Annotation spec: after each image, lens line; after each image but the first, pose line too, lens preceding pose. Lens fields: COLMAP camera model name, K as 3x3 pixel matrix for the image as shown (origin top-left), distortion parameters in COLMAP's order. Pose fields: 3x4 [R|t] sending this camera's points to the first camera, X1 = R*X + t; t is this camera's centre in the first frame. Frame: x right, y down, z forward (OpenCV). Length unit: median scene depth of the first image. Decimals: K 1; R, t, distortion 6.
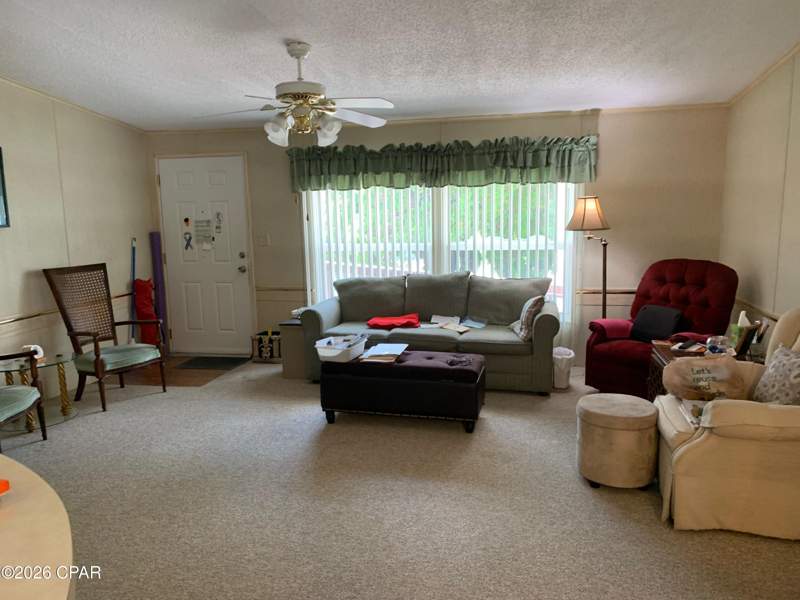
lens RADIAL K [[612.1, 0, 393.5], [0, 612.1, 303.3], [0, 0, 1]] dist [0.024481, -0.050887]
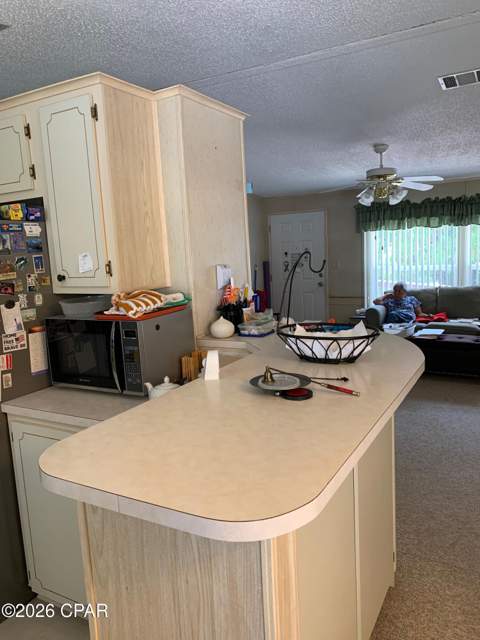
lens RADIAL K [[489.7, 0, 244.9], [0, 489.7, 317.0], [0, 0, 1]] dist [0.024481, -0.050887]
pose [[0.953046, 0.016953, -0.302350, -0.064297], [-0.018568, 0.999825, -0.002469, 0.038466], [0.302255, 0.007968, 0.953194, -0.260698]]
